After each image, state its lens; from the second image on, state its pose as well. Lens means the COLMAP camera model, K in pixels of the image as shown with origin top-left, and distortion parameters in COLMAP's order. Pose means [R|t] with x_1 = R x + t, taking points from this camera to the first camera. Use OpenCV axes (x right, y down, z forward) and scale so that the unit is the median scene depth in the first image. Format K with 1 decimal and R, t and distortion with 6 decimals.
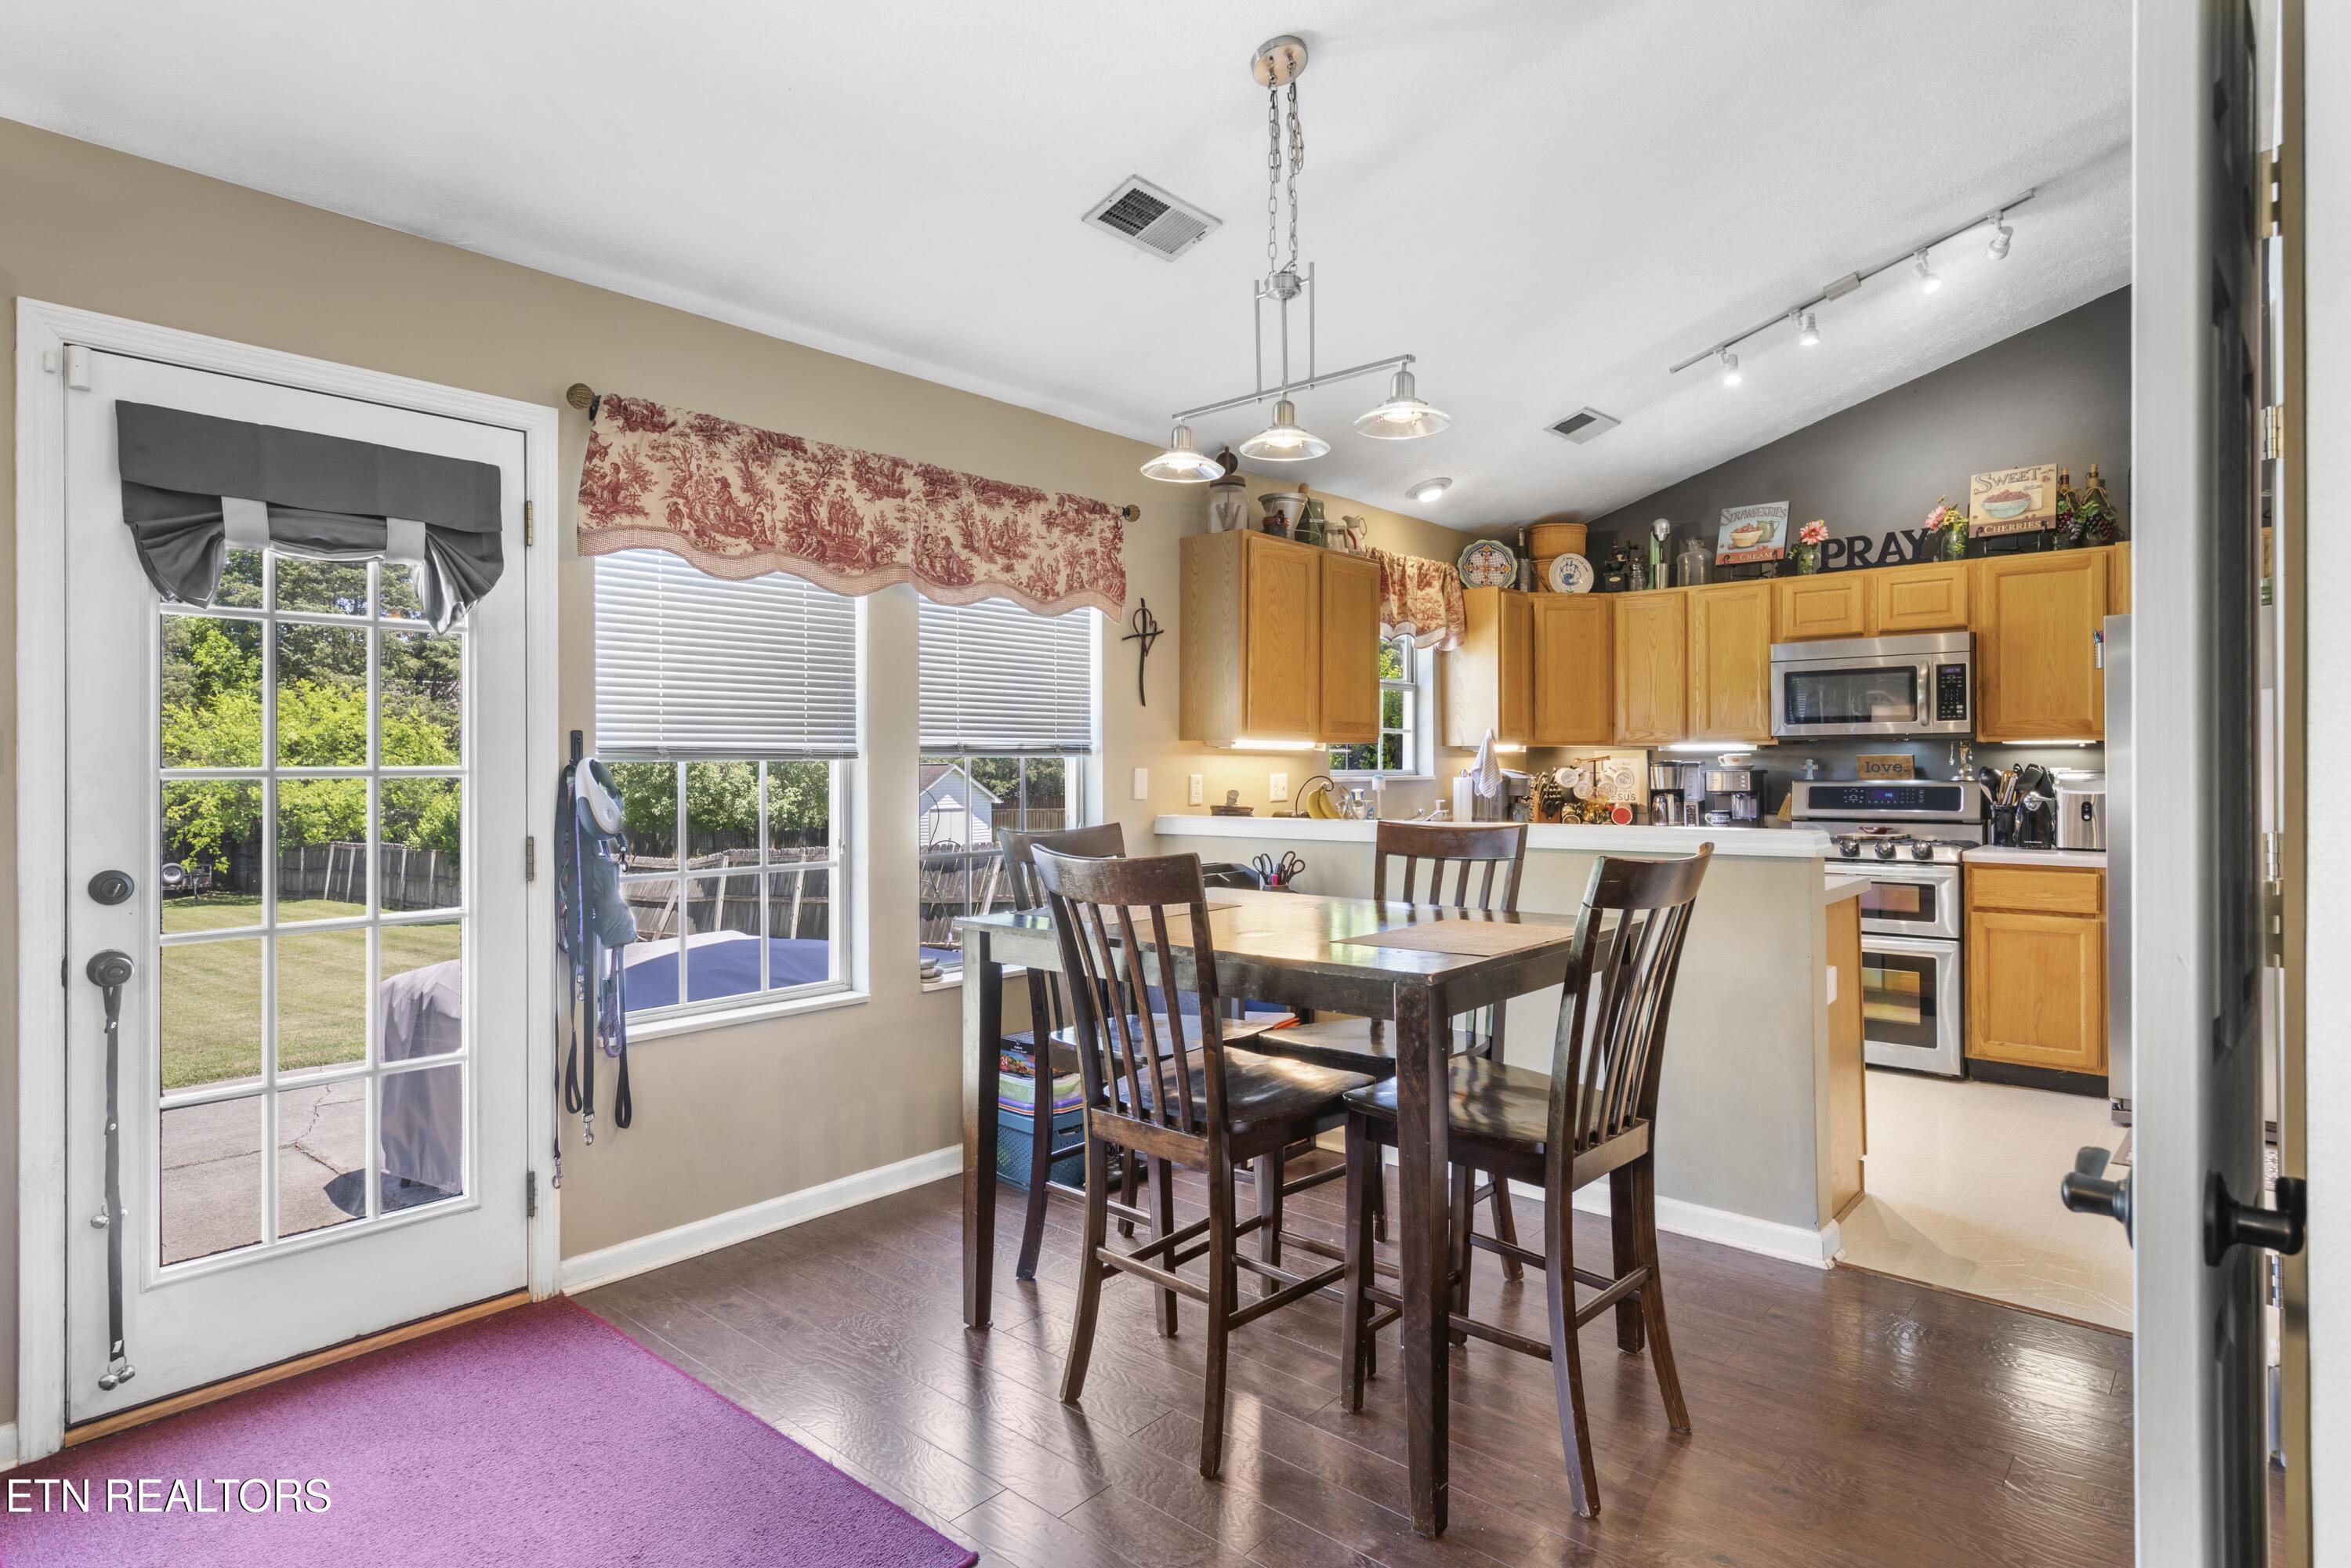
lens RADIAL K [[1232.3, 0, 1170.0], [0, 1232.3, 765.1], [0, 0, 1]] dist [0.006920, 0.000654]
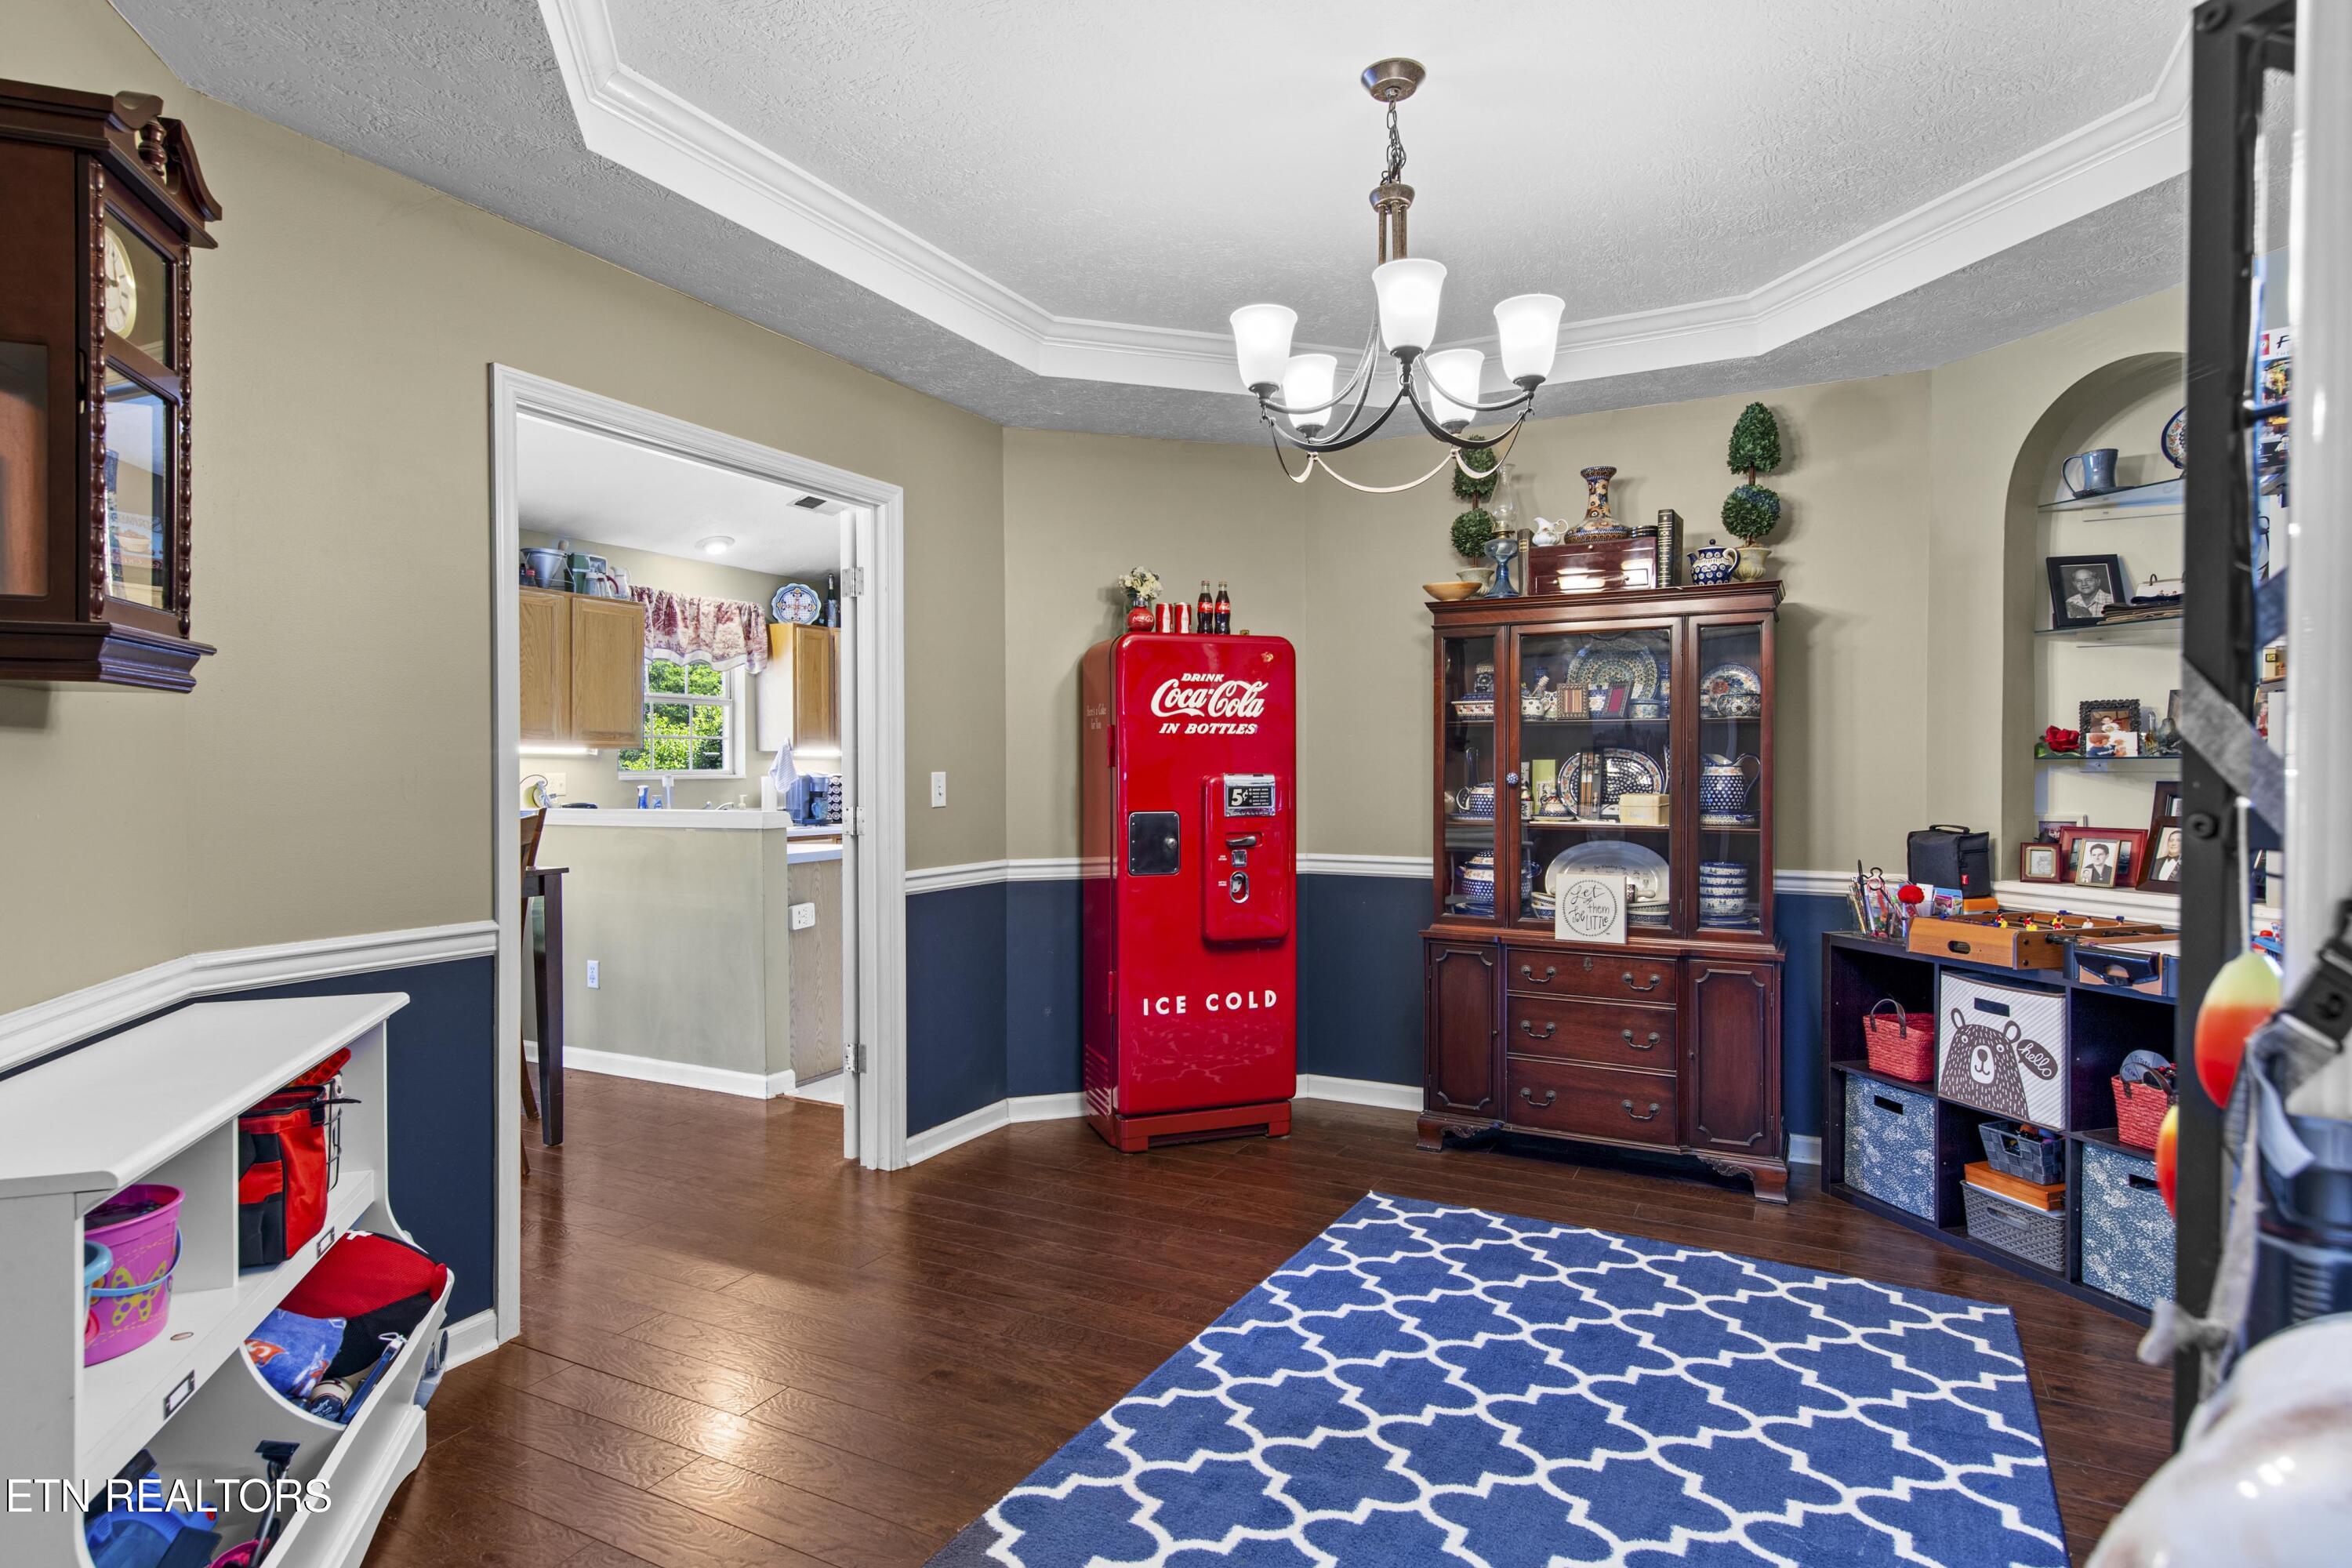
lens RADIAL K [[1253.1, 0, 1168.7], [0, 1253.1, 773.7], [0, 0, 1]] dist [0.009634, -0.004066]
pose [[0.970243, 0.002300, 0.242121, 0.415294], [-0.003902, 0.999974, 0.006137, -0.002938], [-0.242100, -0.006899, 0.970227, -0.402129]]
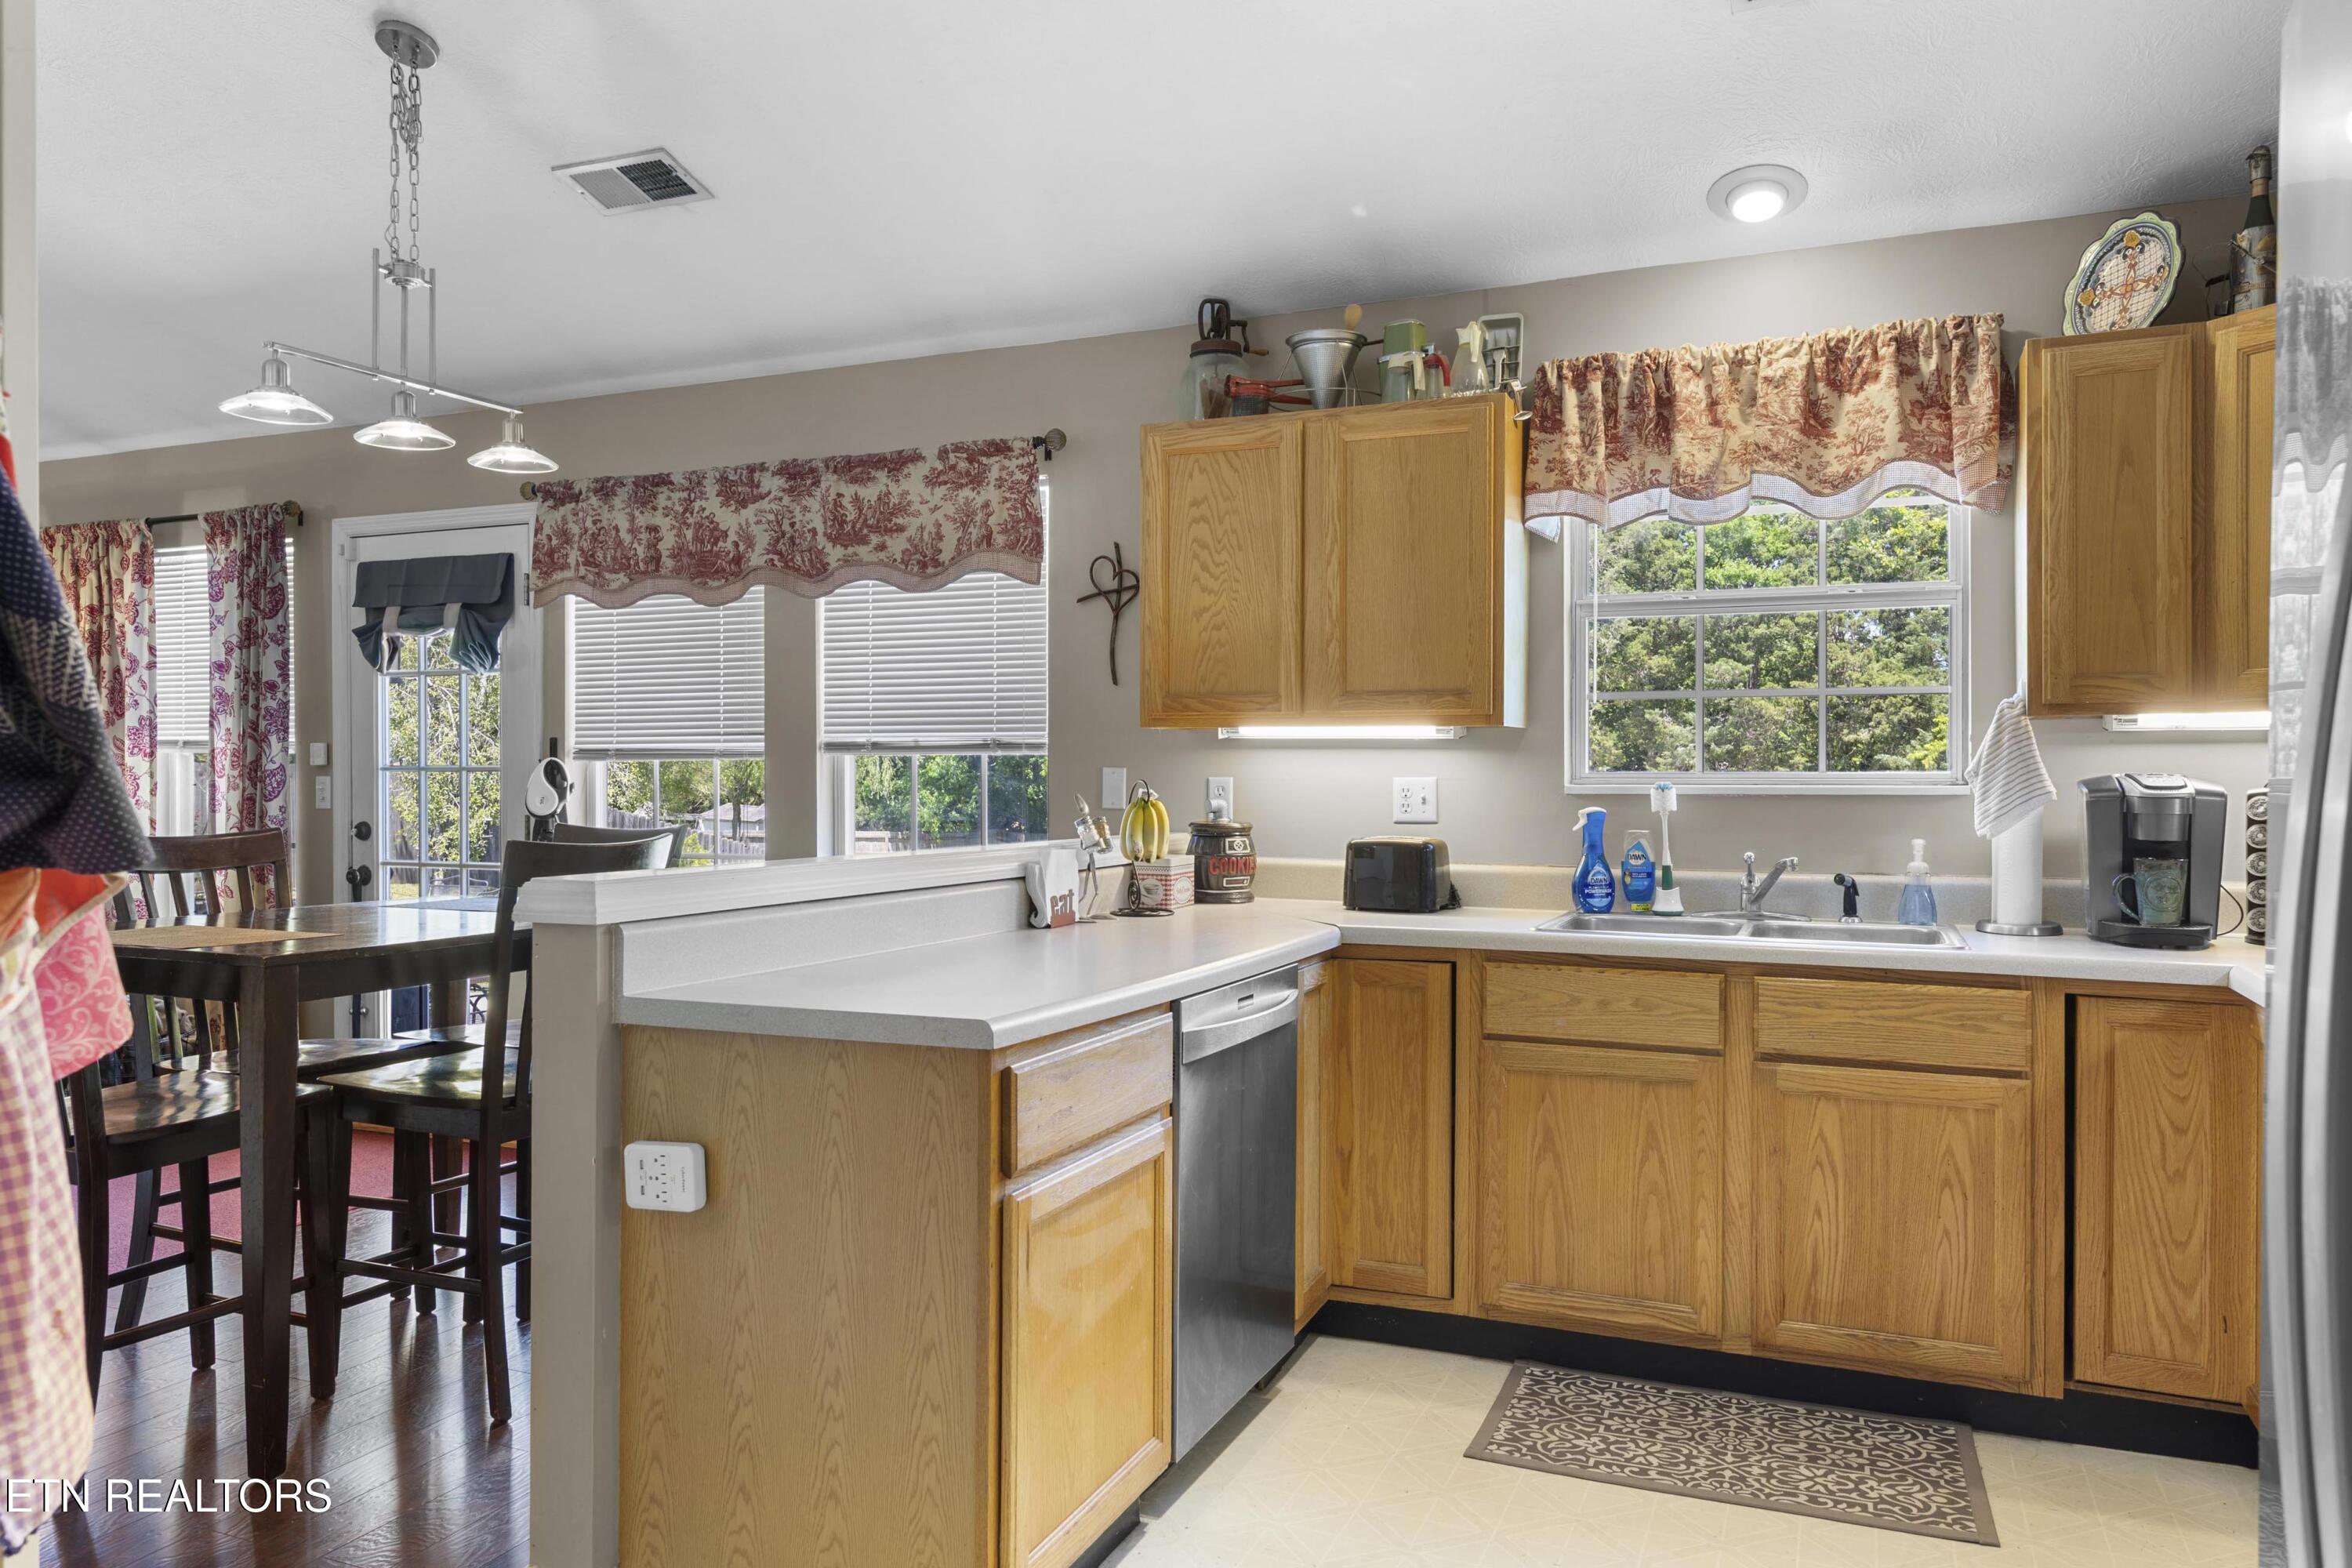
lens RADIAL K [[1593.2, 0, 1155.8], [0, 1593.2, 772.4], [0, 0, 1]] dist [0.008180, 0.000598]
pose [[0.314619, 0.004685, -0.949206, 0.877385], [-0.000272, 0.999988, 0.004845, 0.000644], [0.949218, -0.001266, 0.314617, 0.690121]]
